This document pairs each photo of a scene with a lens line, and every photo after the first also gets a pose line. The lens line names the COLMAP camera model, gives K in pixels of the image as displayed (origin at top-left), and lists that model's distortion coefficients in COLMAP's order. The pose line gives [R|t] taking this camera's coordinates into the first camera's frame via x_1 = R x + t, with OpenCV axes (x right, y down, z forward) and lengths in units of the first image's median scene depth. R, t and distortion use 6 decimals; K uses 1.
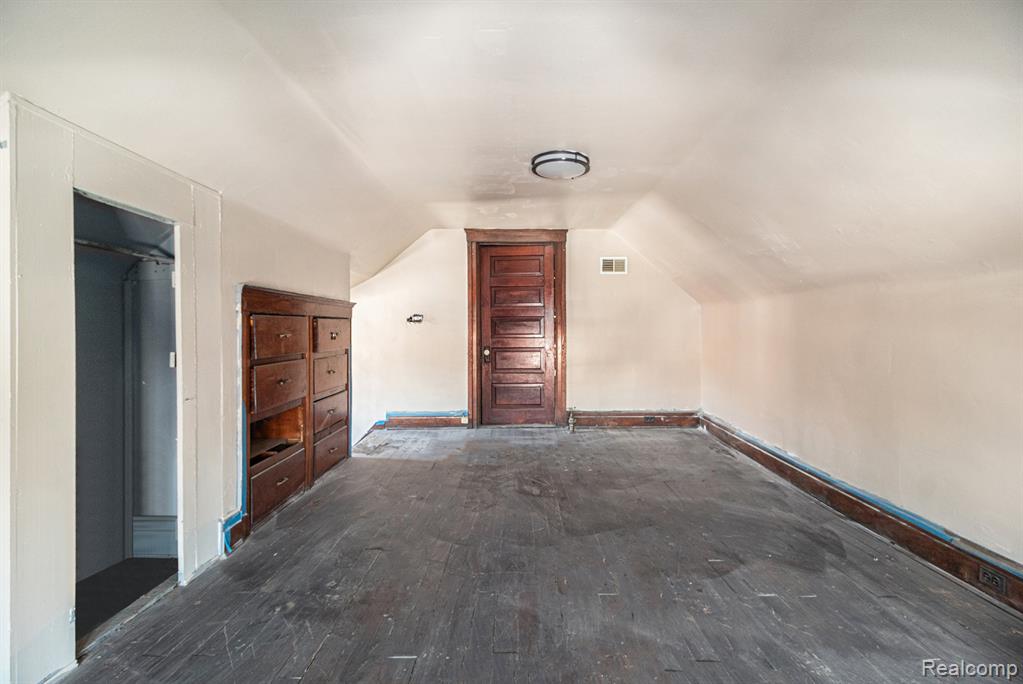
lens RADIAL K [[483.2, 0, 515.8], [0, 483.2, 322.2], [0, 0, 1]] dist [-0.027763, -0.000860]
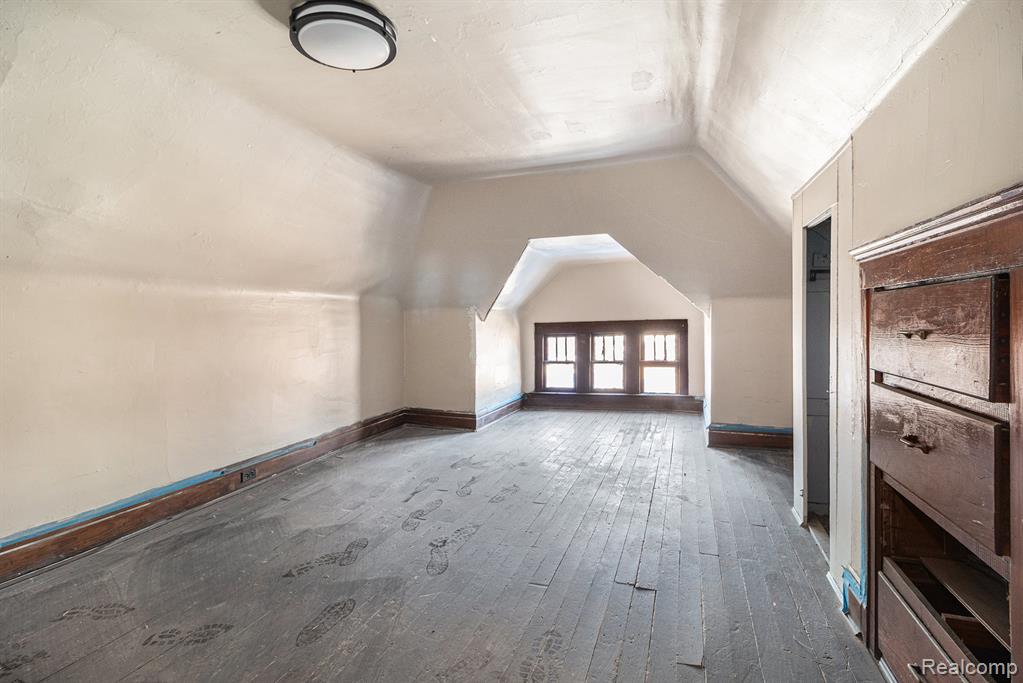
lens RADIAL K [[483.2, 0, 515.8], [0, 483.2, 321.7], [0, 0, 1]] dist [-0.027763, -0.000860]
pose [[-0.945210, 0.004791, 0.326428, -0.369171], [0.004189, 0.999988, -0.002549, 0.000749], [-0.326436, -0.001042, -0.945219, 1.838709]]
